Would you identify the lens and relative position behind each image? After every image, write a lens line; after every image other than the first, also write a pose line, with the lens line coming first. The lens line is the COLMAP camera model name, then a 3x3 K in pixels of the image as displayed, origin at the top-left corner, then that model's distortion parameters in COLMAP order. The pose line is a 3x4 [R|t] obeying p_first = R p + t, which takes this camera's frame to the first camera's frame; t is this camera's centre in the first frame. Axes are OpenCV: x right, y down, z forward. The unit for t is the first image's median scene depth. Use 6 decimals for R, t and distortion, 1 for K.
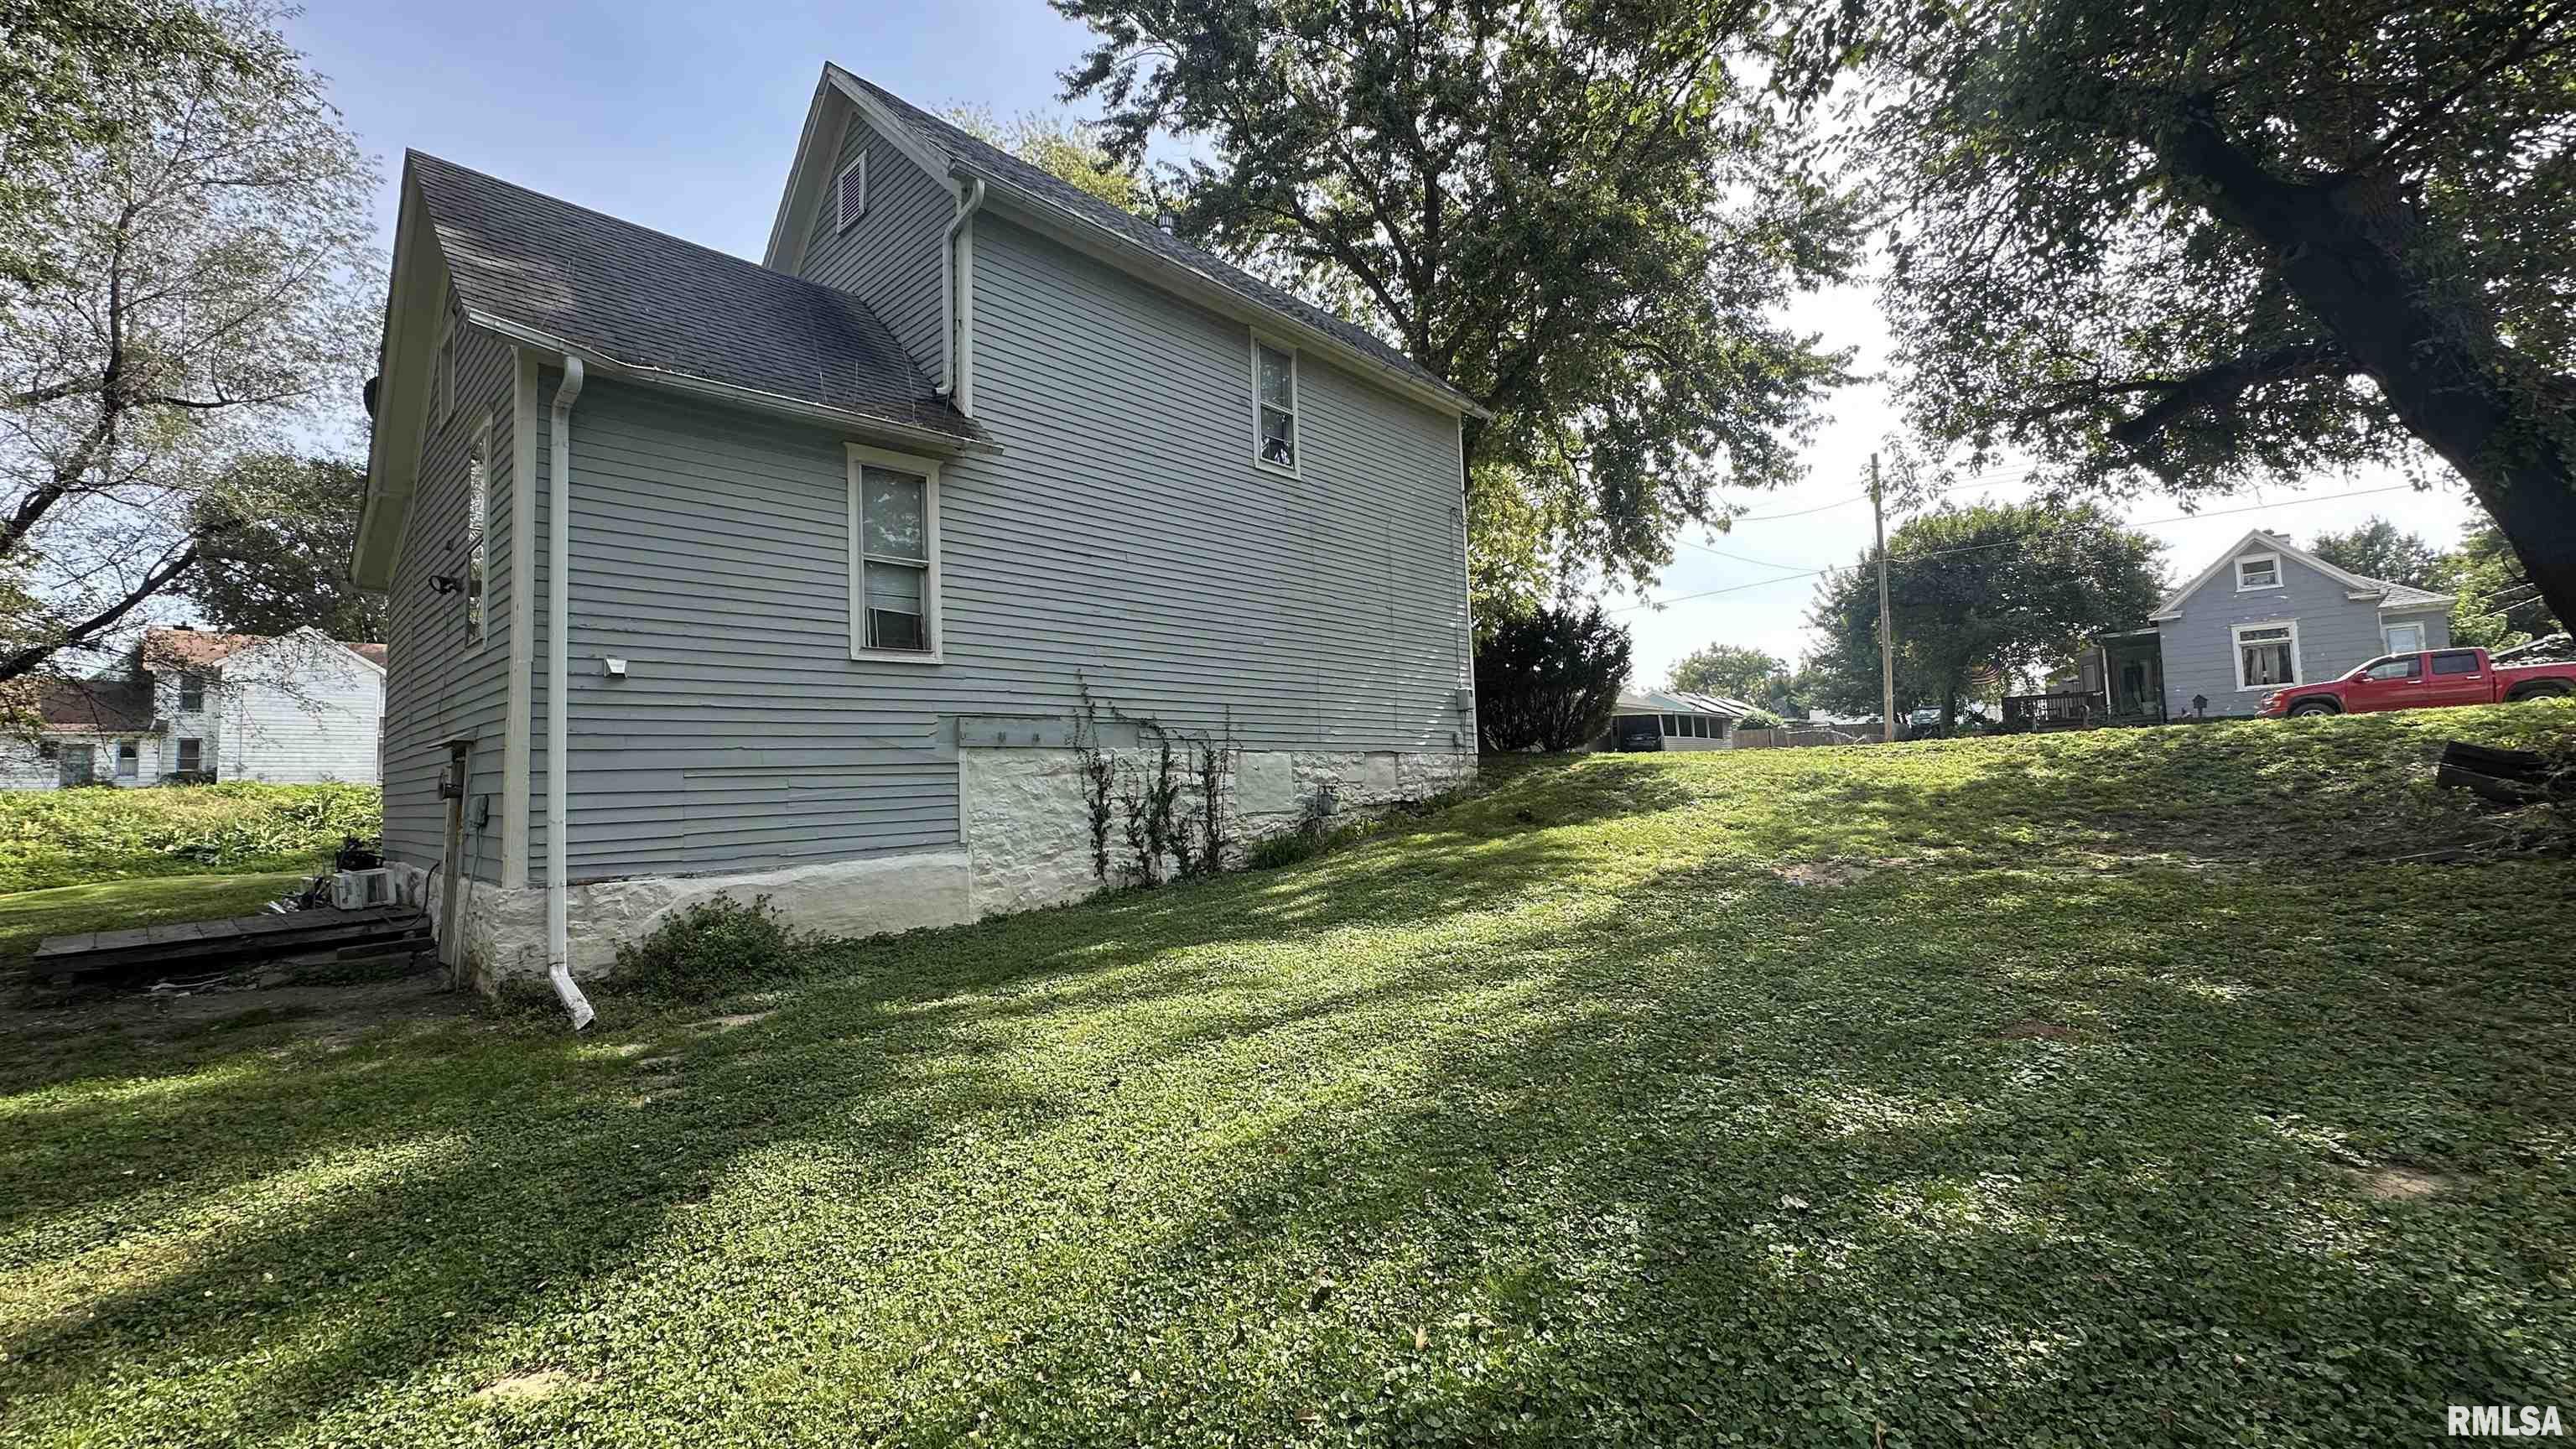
lens RADIAL K [[1039.6, 0, 1288.0], [0, 1039.6, 724.5], [0, 0, 1]] dist [-0.001282, 0.000200]
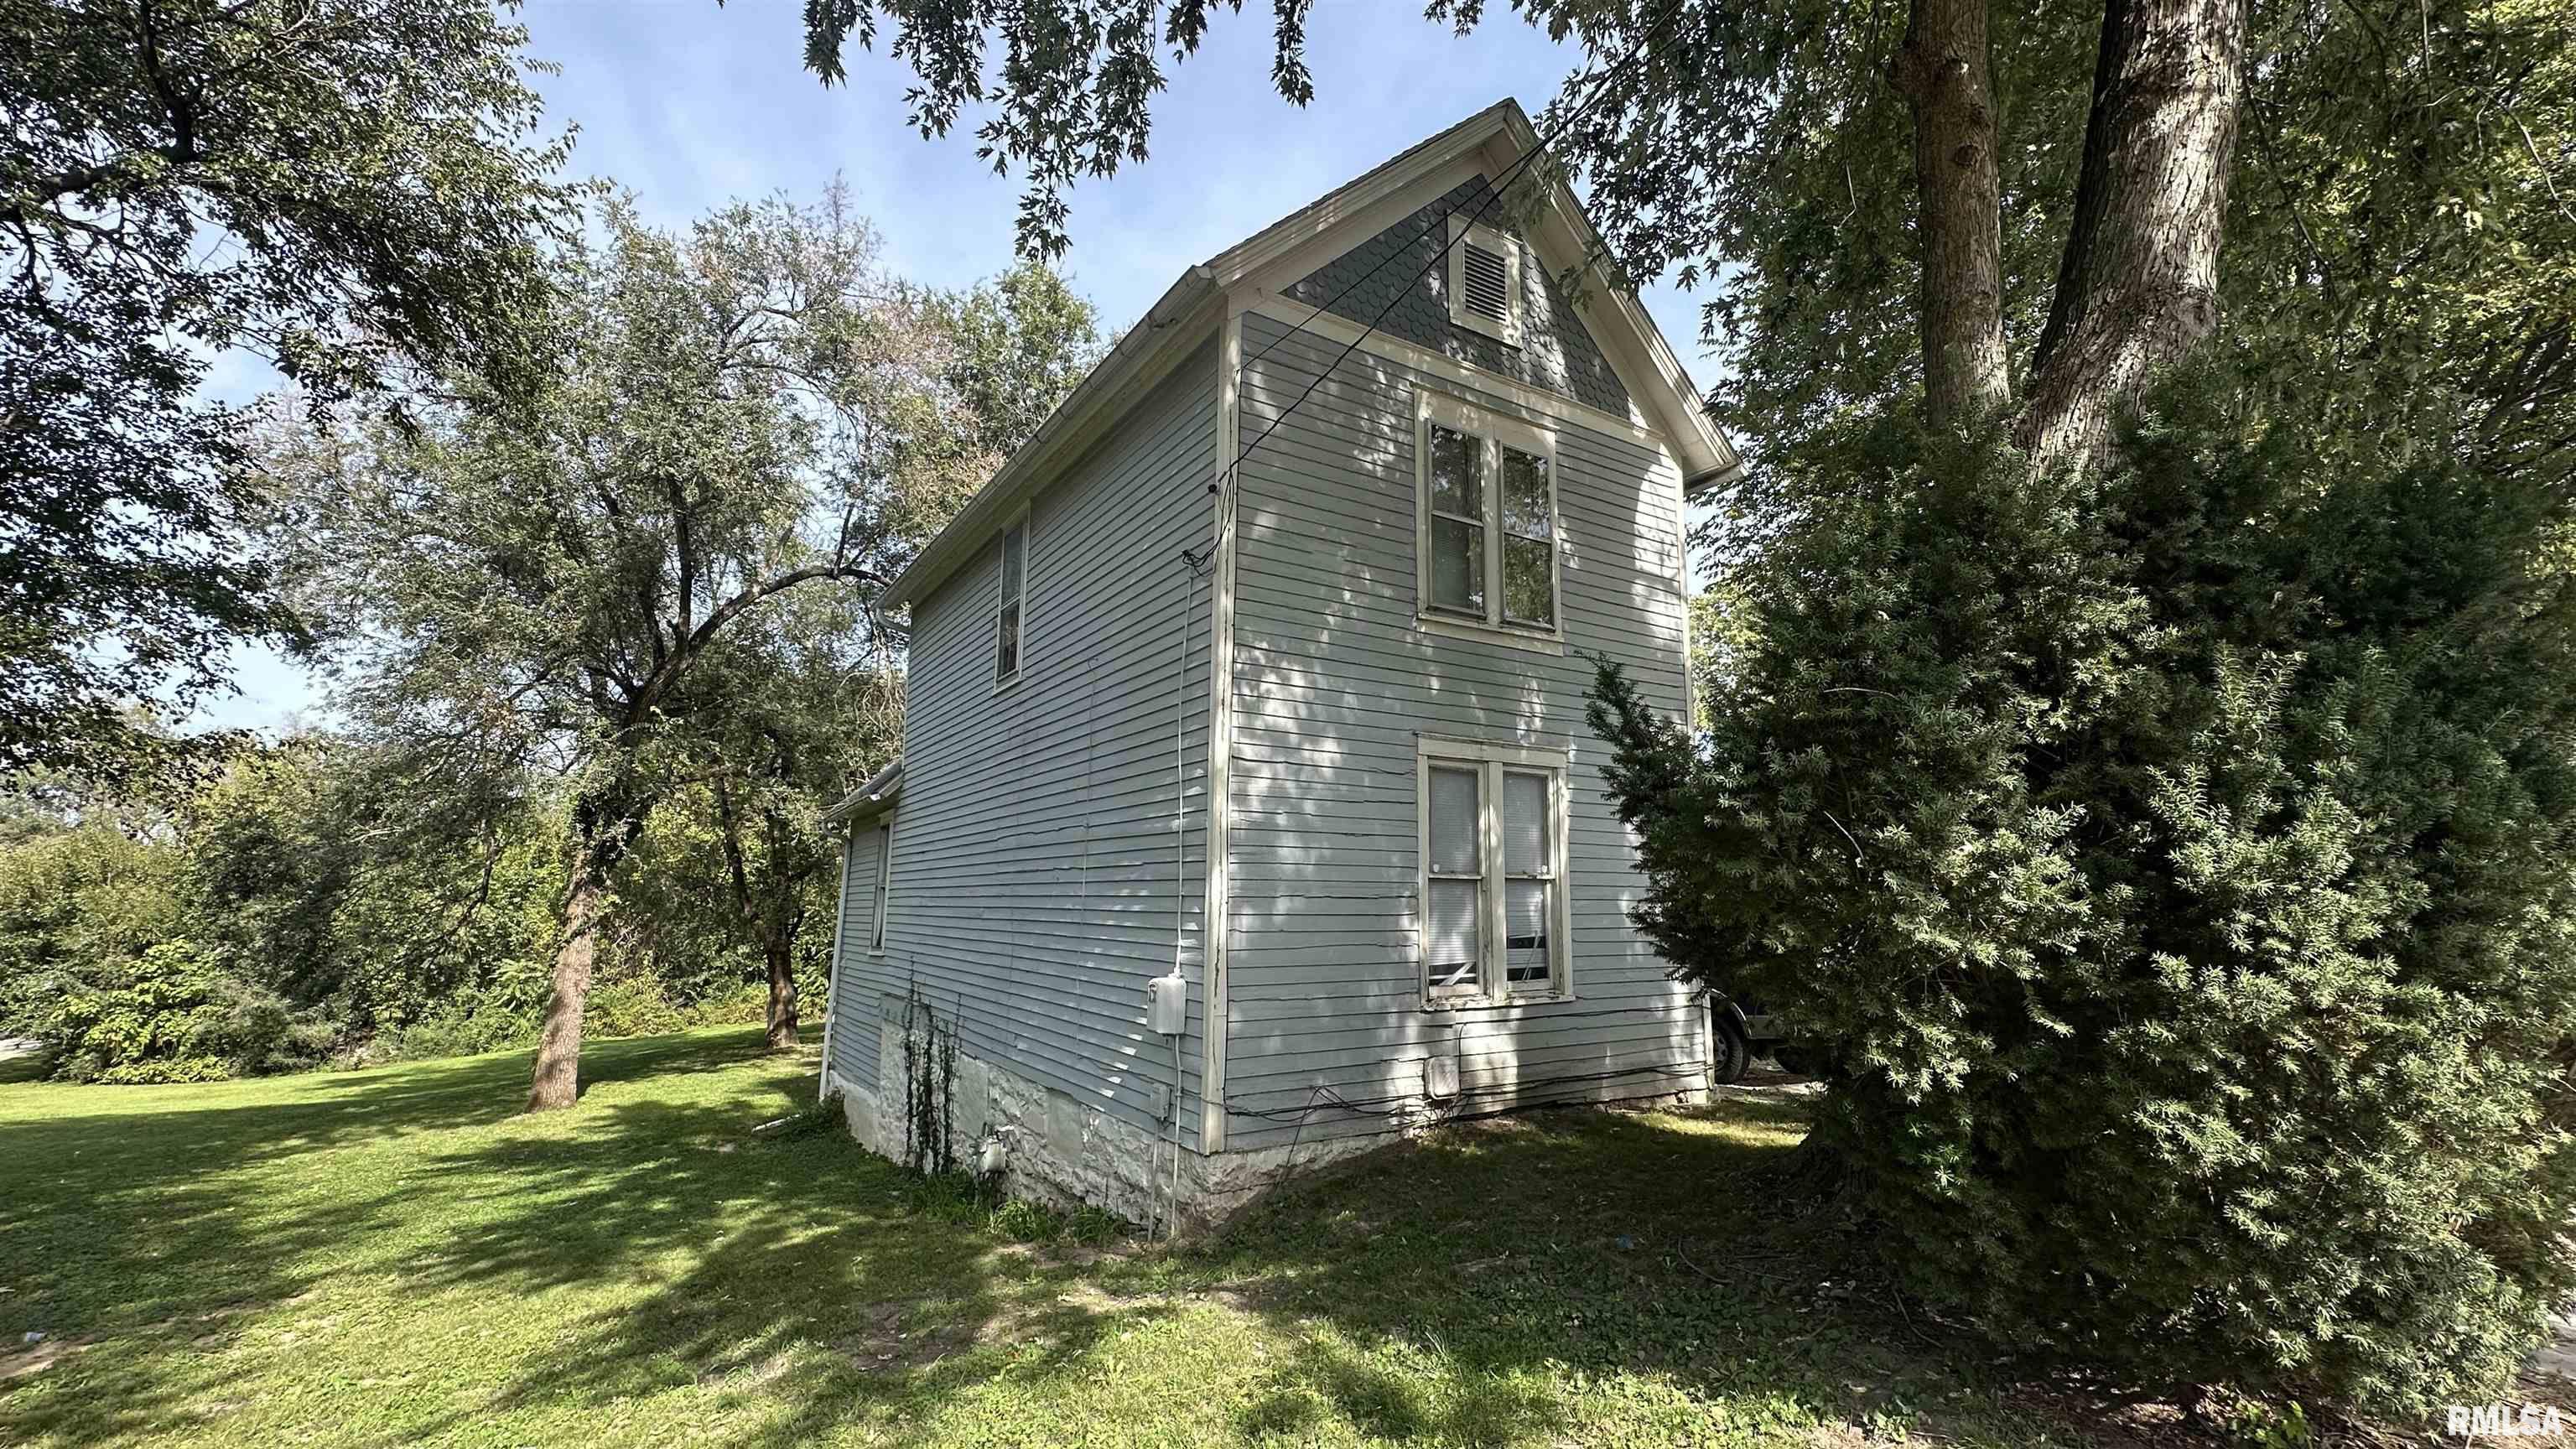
lens RADIAL K [[1078.7, 0, 1292.8], [0, 1078.7, 723.2], [0, 0, 1]] dist [-0.001515, -0.000193]
pose [[-0.257938, -0.132060, -0.957094, 0.721786], [0.061549, 0.986356, -0.152685, -0.082798], [0.964199, -0.098292, -0.246291, 1.440536]]
